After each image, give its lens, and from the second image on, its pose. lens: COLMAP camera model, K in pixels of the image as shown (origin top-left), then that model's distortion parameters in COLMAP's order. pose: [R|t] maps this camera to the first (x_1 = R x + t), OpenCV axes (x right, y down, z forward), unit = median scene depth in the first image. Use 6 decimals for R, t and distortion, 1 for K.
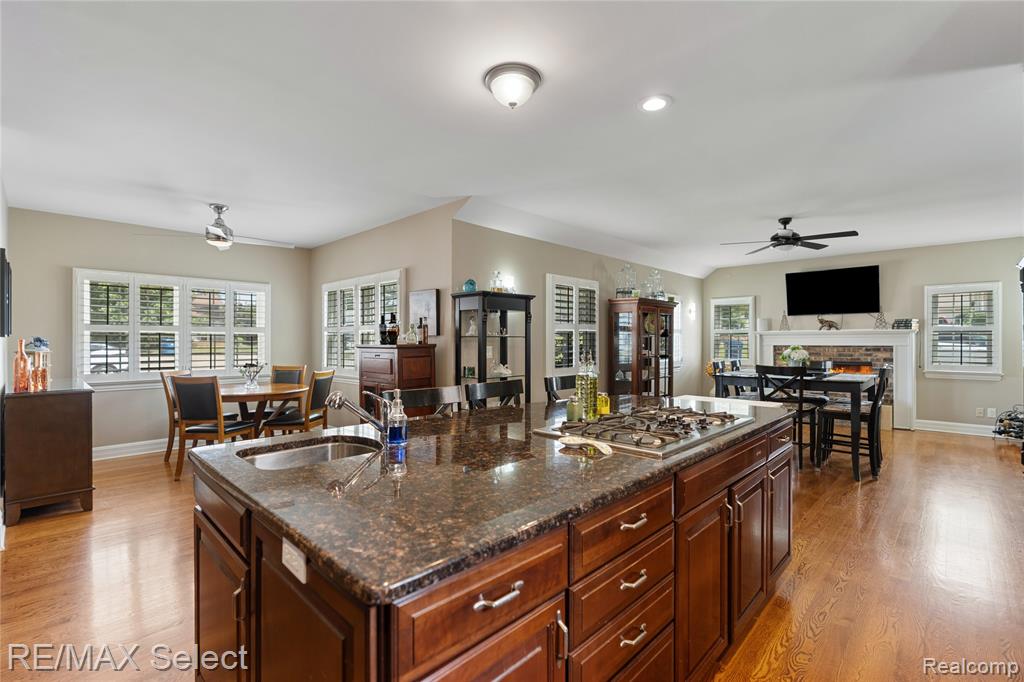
lens RADIAL K [[461.1, 0, 512.0], [0, 461.1, 341.0], [0, 0, 1]] dist [-0.010518, -0.000113]
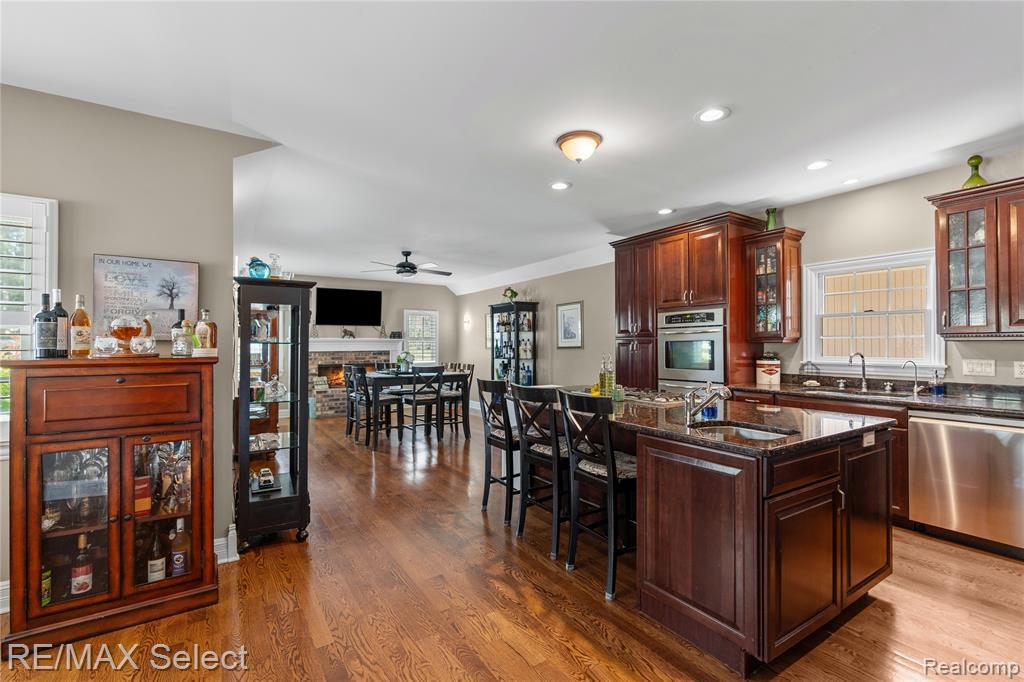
lens RADIAL K [[459.8, 0, 517.3], [0, 459.8, 335.6], [0, 0, 1]] dist [-0.001535, 0.000201]
pose [[0.218849, 0.017725, 0.975598, -0.429884], [0.005273, 0.999799, -0.019348, -0.005207], [-0.975744, 0.009379, 0.218712, 0.312386]]
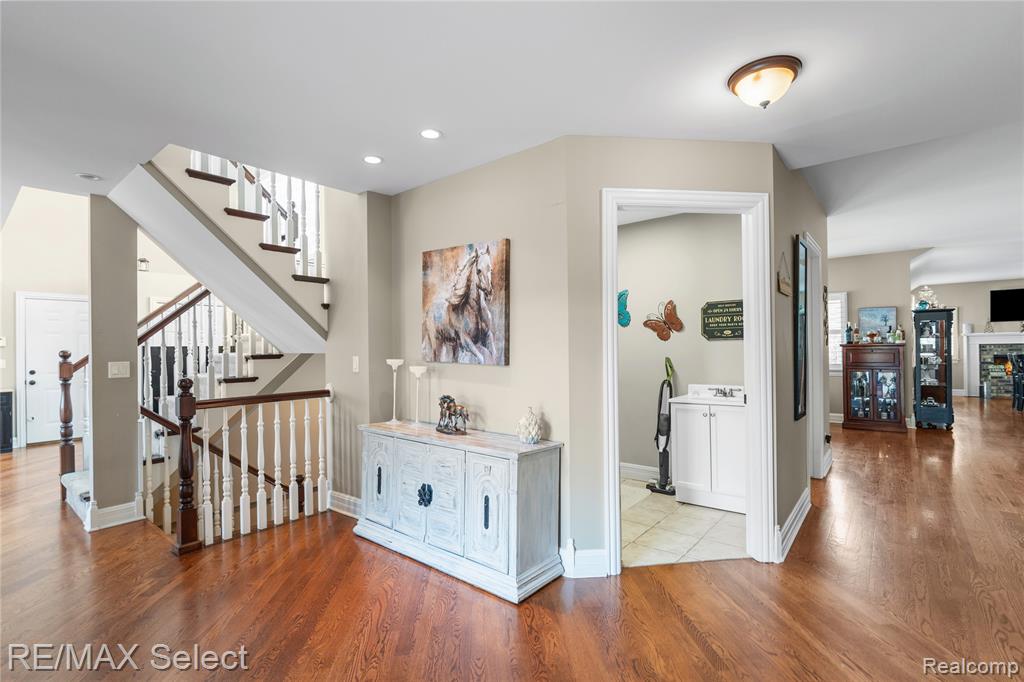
lens RADIAL K [[474.5, 0, 514.1], [0, 474.5, 347.1], [0, 0, 1]] dist [-0.001454, -0.000124]
pose [[0.996028, -0.012604, 0.088139, -1.031052], [0.012490, 0.999920, 0.001847, -0.001576], [-0.088155, -0.000739, 0.996106, -0.293735]]
